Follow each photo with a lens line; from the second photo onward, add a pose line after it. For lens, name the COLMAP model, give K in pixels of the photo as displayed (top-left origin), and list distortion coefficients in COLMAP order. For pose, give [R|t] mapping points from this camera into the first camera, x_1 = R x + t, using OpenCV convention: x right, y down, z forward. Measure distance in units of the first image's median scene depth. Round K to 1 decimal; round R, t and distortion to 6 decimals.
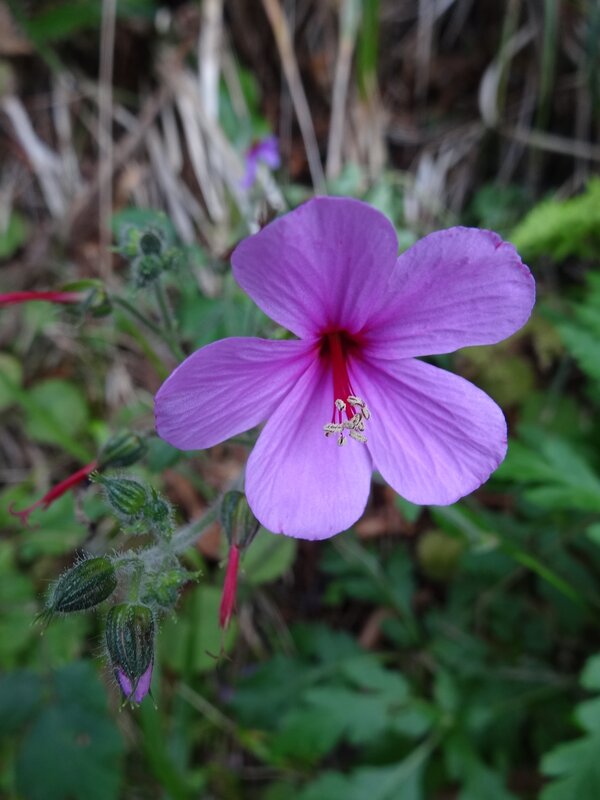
lens RADIAL K [[603.8, 0, 300.0], [0, 603.8, 400.0], [0, 0, 1]] dist [0.008381, -0.004722]
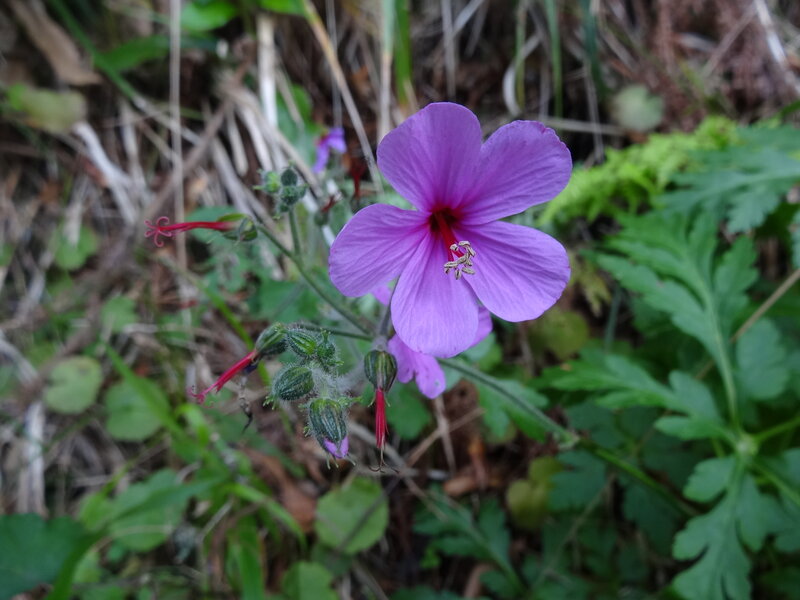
lens RADIAL K [[603.8, 0, 400.9], [0, 603.8, 287.6], [0, 0, 1]] dist [0.008381, -0.004722]
pose [[0.992366, -0.095633, 0.077875, -0.162807], [0.108043, 0.978620, -0.175012, 0.304246], [-0.059473, 0.182090, 0.981482, -0.360319]]
